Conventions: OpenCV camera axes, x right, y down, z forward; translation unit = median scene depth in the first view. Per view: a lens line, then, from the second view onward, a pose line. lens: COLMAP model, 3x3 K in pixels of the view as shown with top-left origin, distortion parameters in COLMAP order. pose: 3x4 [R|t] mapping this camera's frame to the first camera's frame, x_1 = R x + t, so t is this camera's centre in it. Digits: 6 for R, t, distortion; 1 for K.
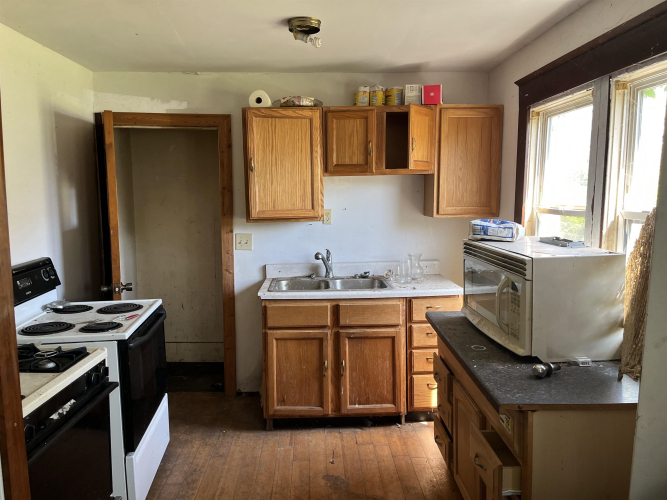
lens RADIAL K [[497.6, 0, 328.3], [0, 497.6, 247.2], [0, 0, 1]] dist [0.040995, -0.038611]
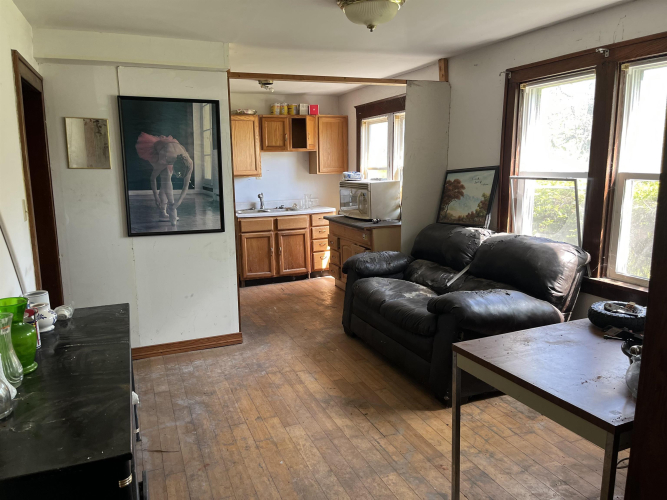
lens RADIAL K [[497.6, 0, 331.5], [0, 497.6, 249.2], [0, 0, 1]] dist [0.040995, -0.038611]
pose [[0.936548, -0.068937, 0.343695, -0.448907], [0.050236, 0.996746, 0.063032, 0.119498], [-0.346922, -0.041766, 0.936964, -0.893671]]
